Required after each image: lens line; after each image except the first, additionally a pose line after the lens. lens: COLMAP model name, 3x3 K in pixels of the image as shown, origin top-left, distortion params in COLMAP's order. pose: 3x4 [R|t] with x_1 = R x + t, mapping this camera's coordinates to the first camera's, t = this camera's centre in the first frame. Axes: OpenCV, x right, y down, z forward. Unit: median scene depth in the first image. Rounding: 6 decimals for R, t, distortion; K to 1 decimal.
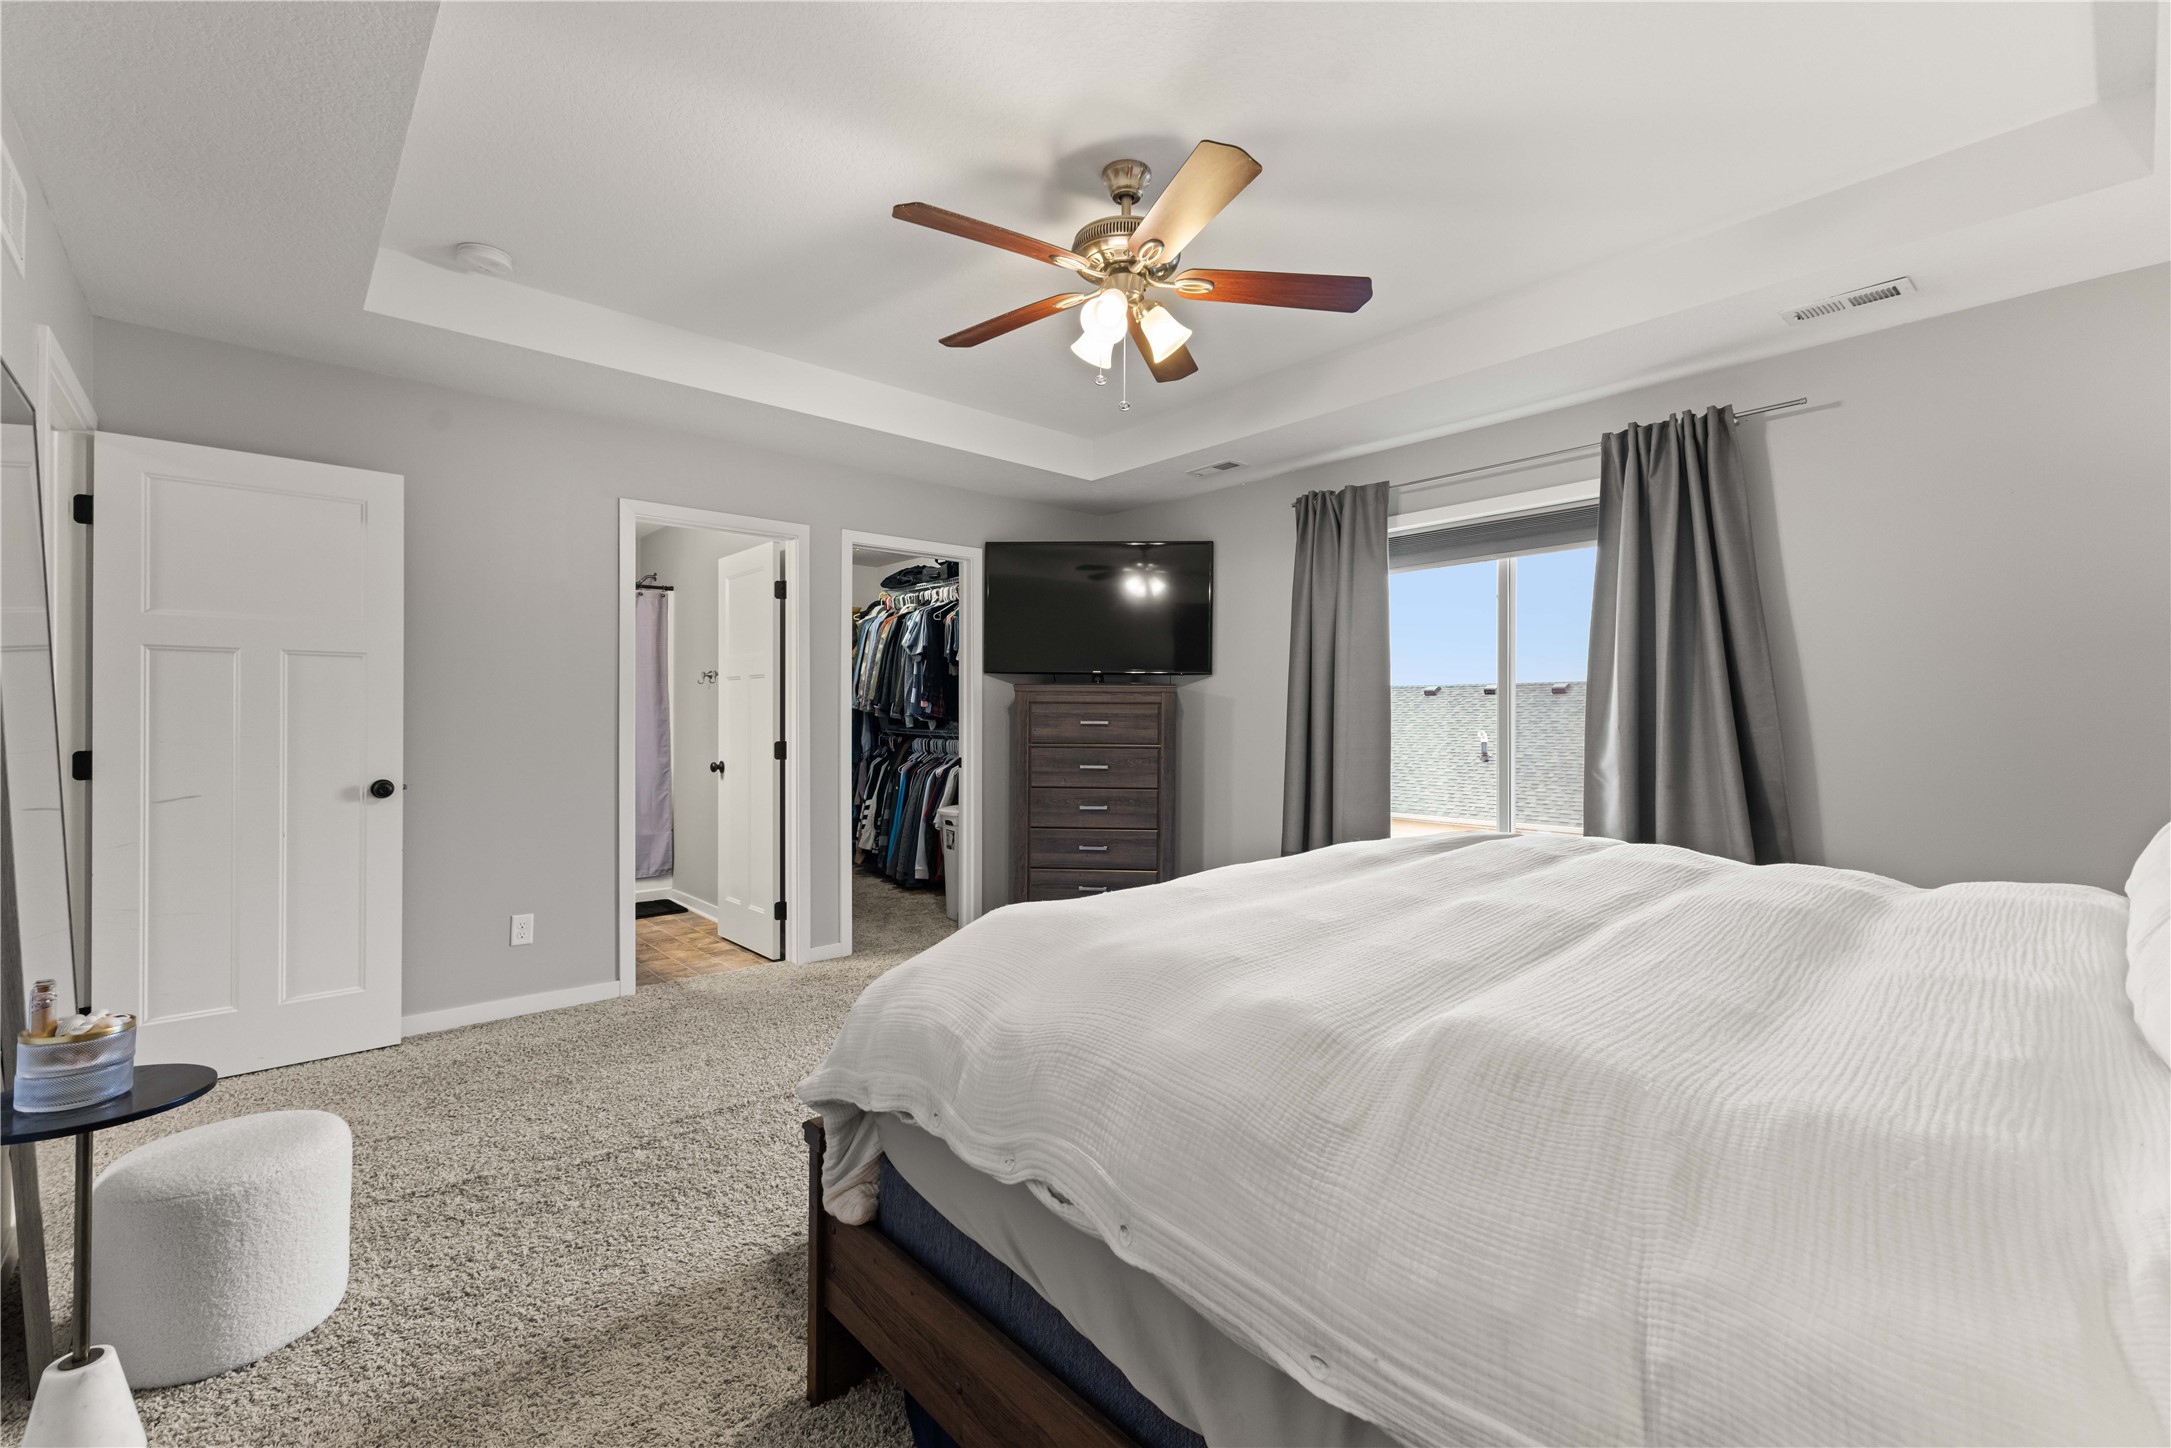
lens RADIAL K [[936.0, 0, 1089.1], [0, 936.0, 721.4], [0, 0, 1]] dist [-0.002372, -0.000209]
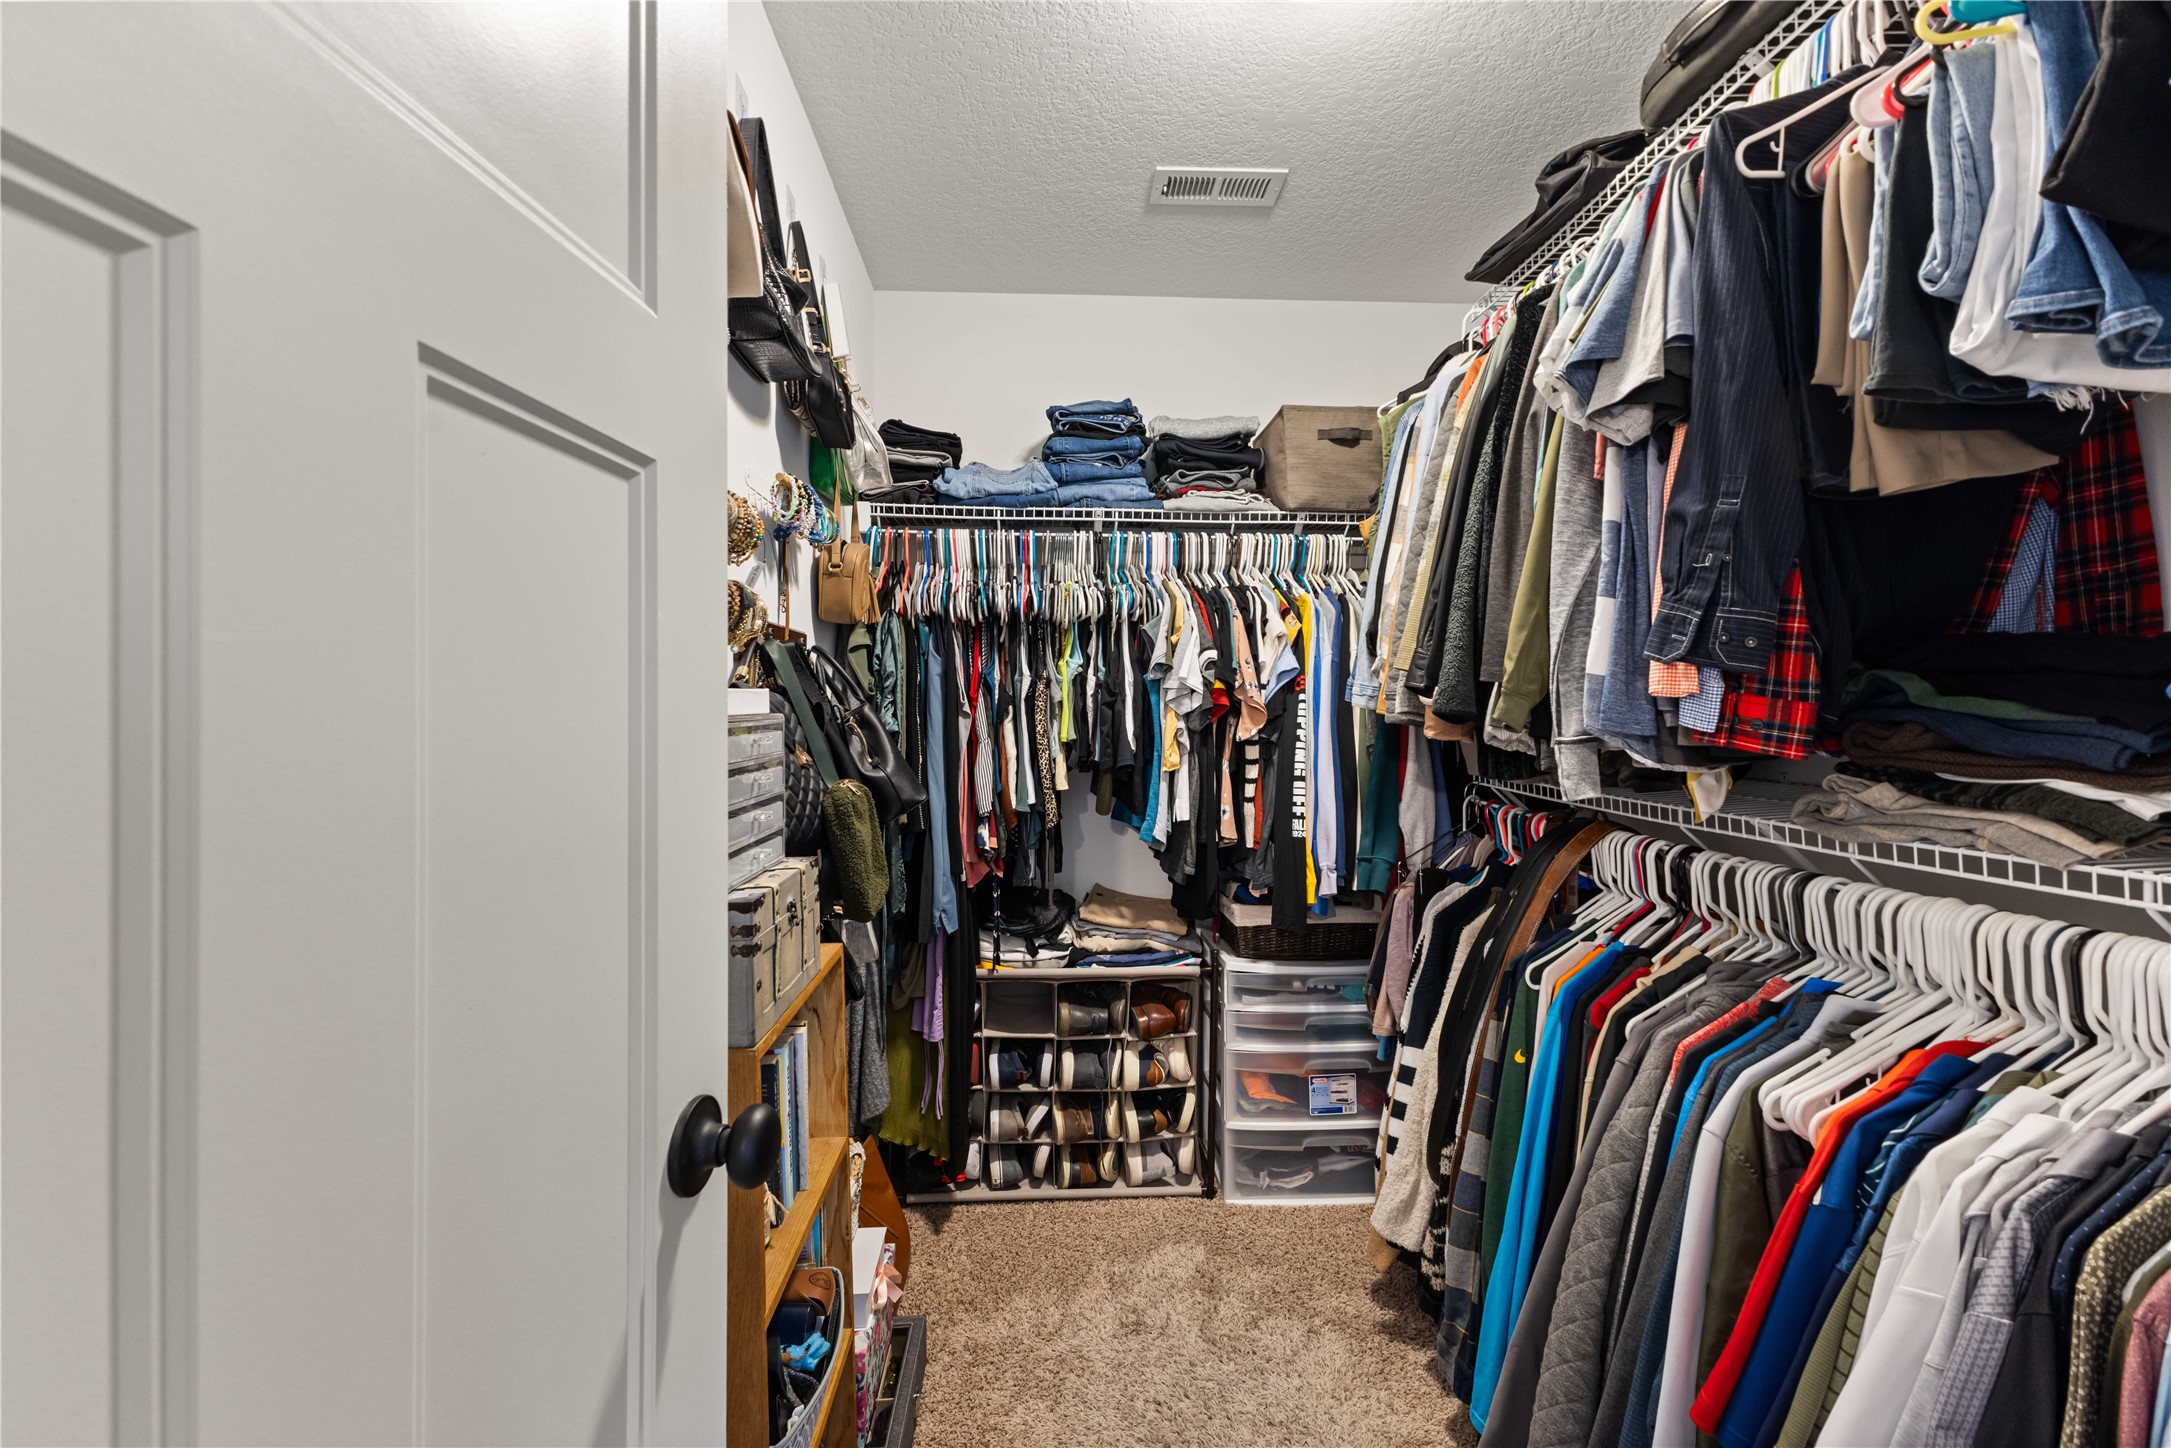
lens RADIAL K [[936.0, 0, 1079.3], [0, 936.0, 716.5], [0, 0, 1]] dist [-0.002372, -0.000209]
pose [[0.778245, -0.005946, -0.627933, -0.146762], [0.005593, 0.999981, -0.002538, -0.011586], [0.627936, -0.001537, 0.778264, 0.761644]]
